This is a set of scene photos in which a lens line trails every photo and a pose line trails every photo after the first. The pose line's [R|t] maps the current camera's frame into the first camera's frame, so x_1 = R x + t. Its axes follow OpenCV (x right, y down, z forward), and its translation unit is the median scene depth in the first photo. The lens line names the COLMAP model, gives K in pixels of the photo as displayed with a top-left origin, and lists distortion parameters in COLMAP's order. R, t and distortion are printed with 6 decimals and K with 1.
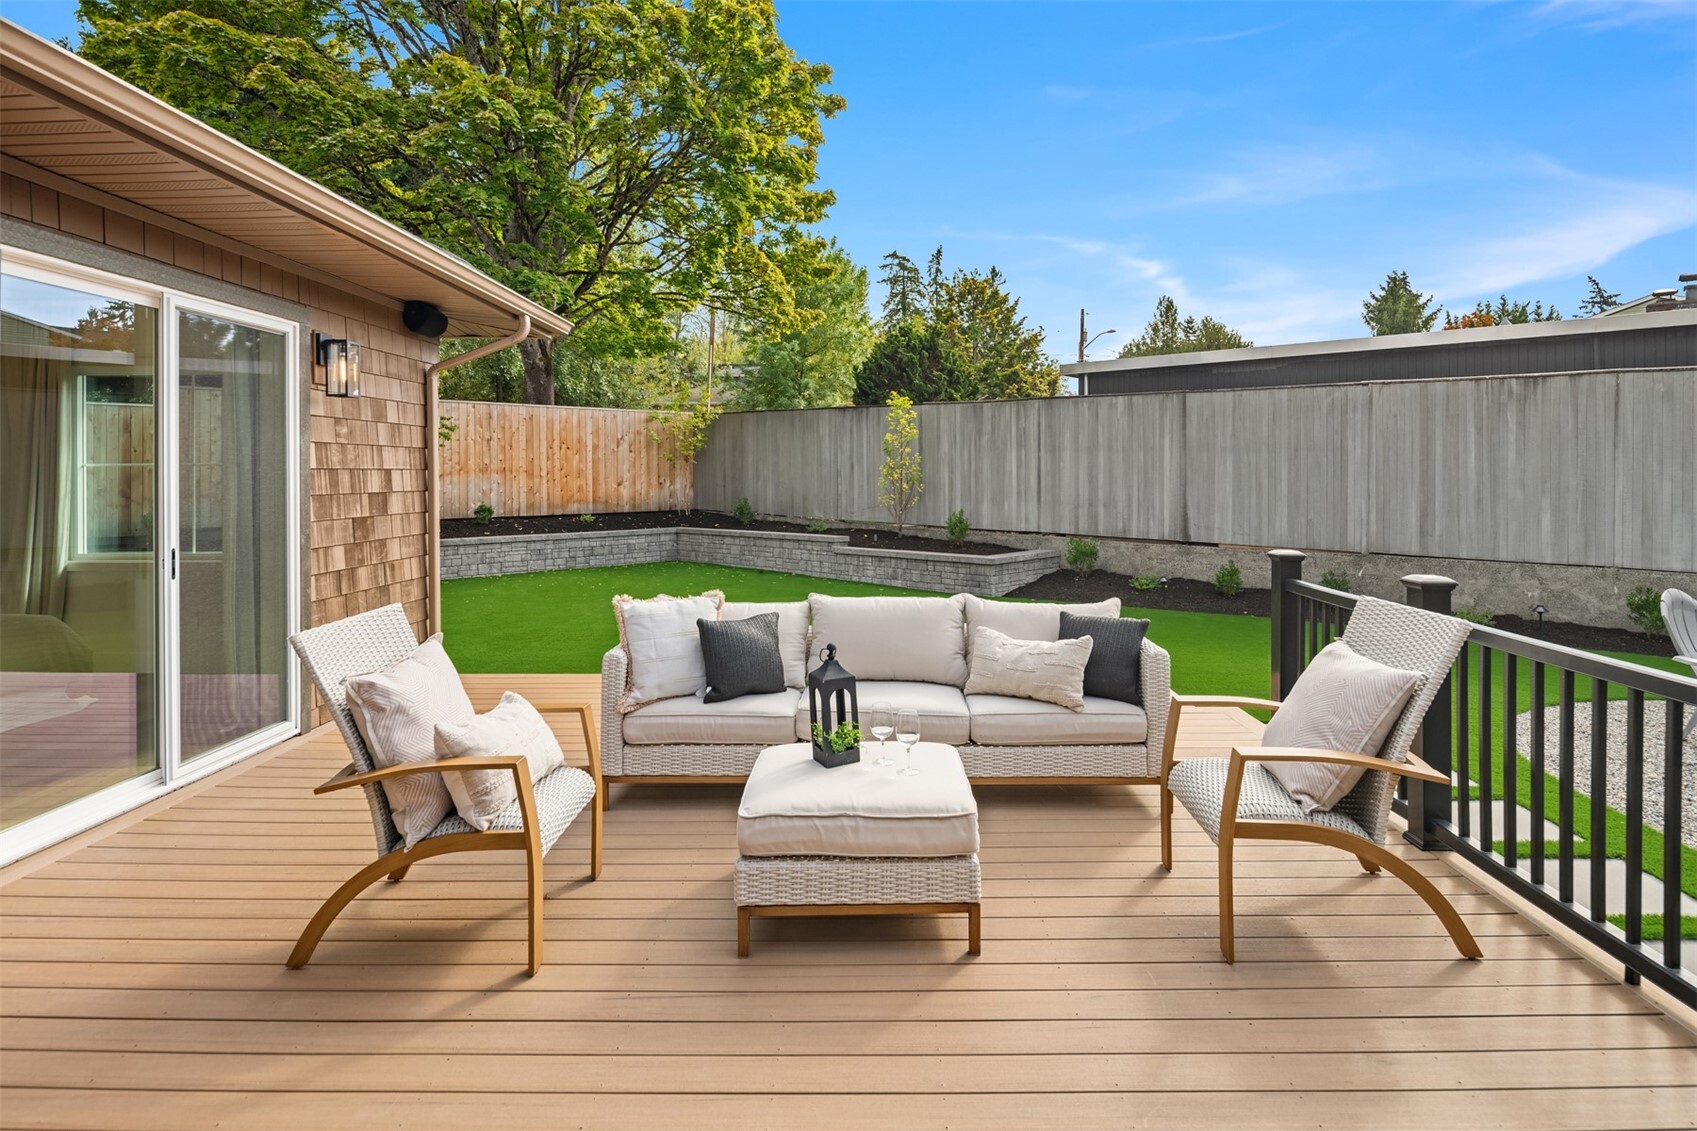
lens RADIAL K [[938.8, 0, 851.2], [0, 938.8, 492.8], [0, 0, 1]] dist [0.003159, -0.002701]
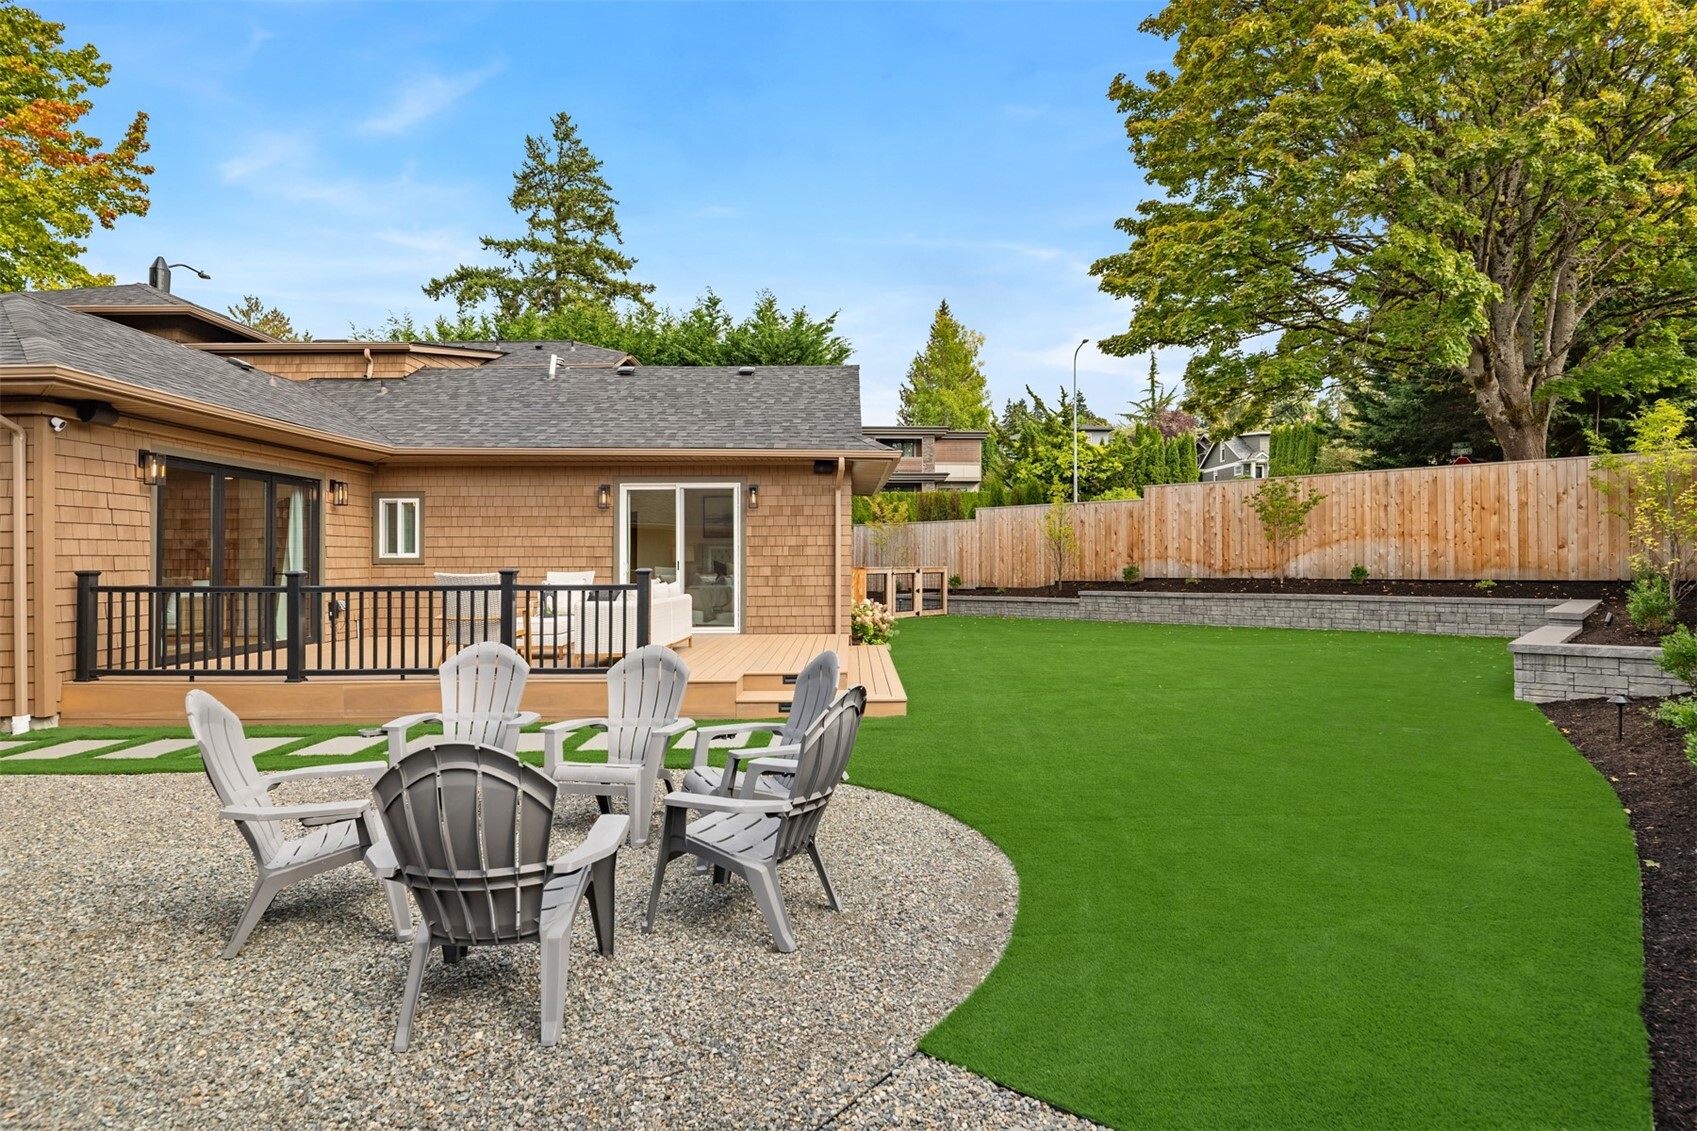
lens RADIAL K [[938.8, 0, 851.4], [0, 938.8, 558.1], [0, 0, 1]] dist [0.003159, -0.002701]
pose [[0.021251, -0.001740, -0.999773, 0.649901], [-0.012662, 0.999918, -0.002009, 0.011940], [0.999694, 0.012702, 0.021227, 0.382761]]
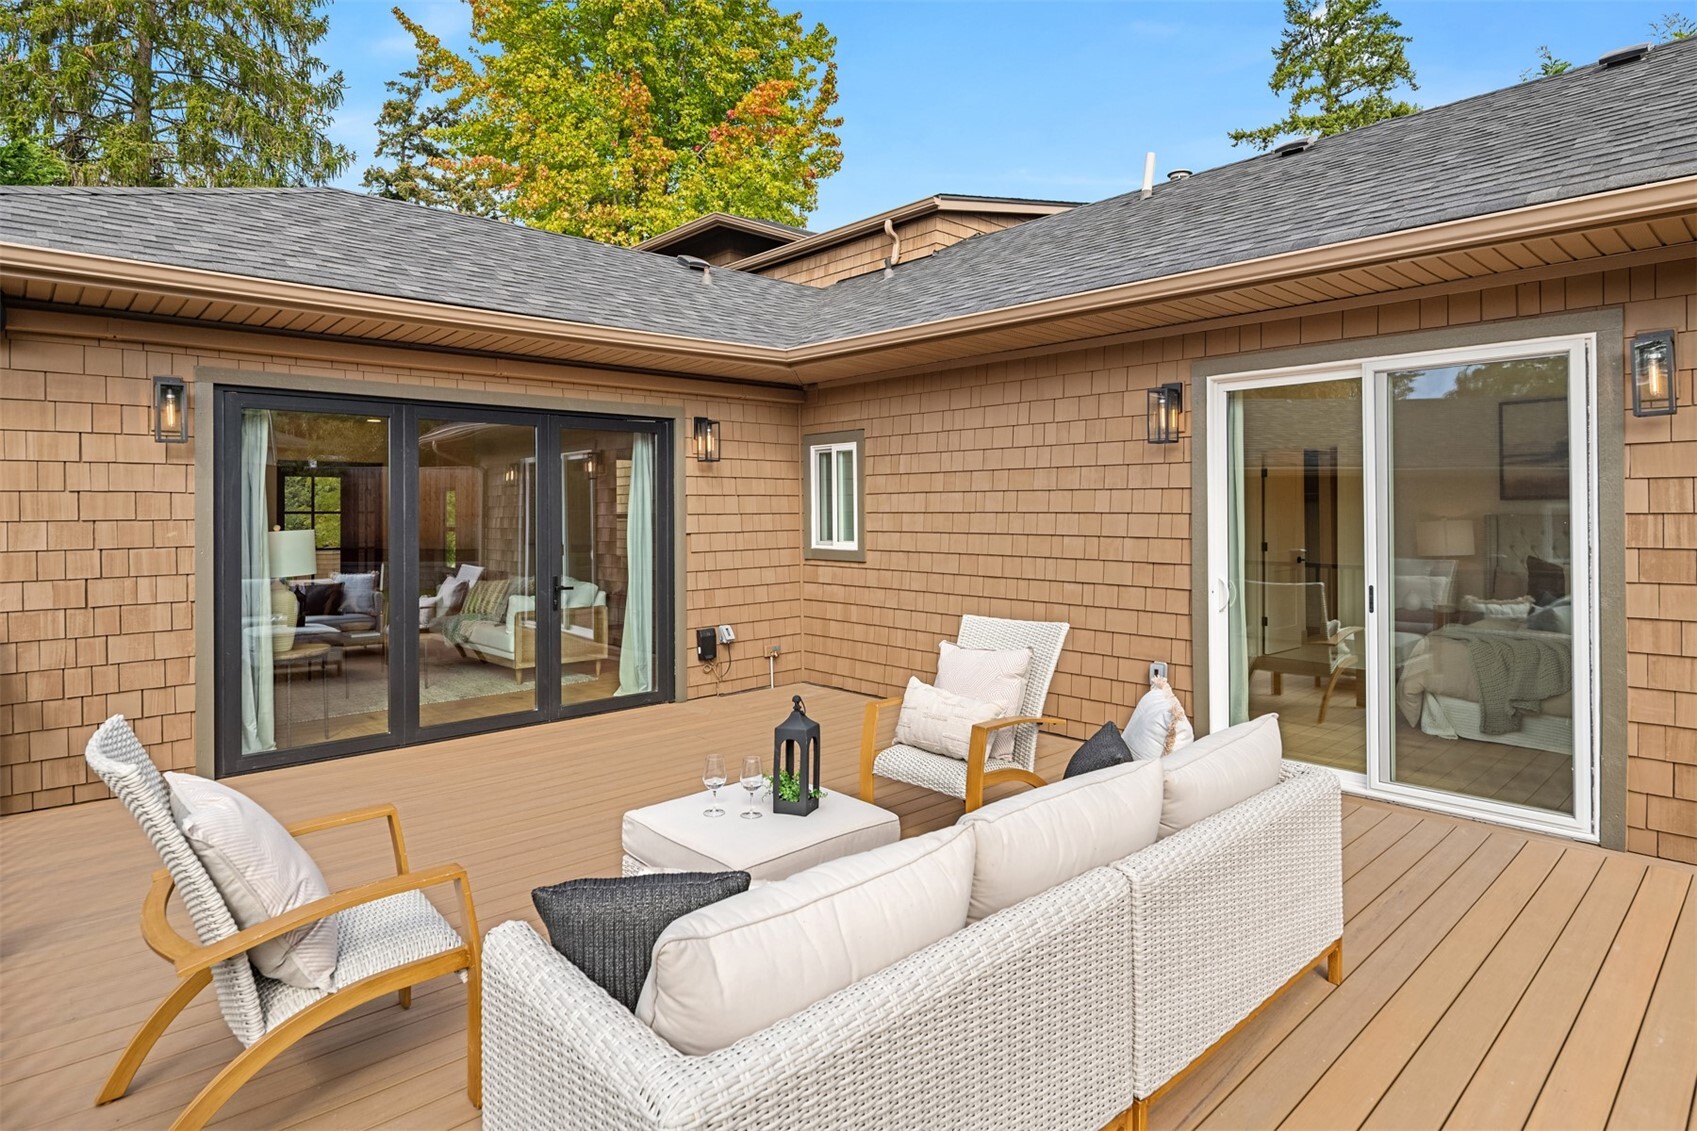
lens RADIAL K [[938.8, 0, 855.7], [0, 938.8, 500.1], [0, 0, 1]] dist [0.003159, -0.002701]
pose [[-0.705335, 0.001850, -0.708872, 0.129275], [-0.002032, 0.999987, 0.004632, -0.011927], [0.708871, 0.004708, -0.705322, 0.337702]]
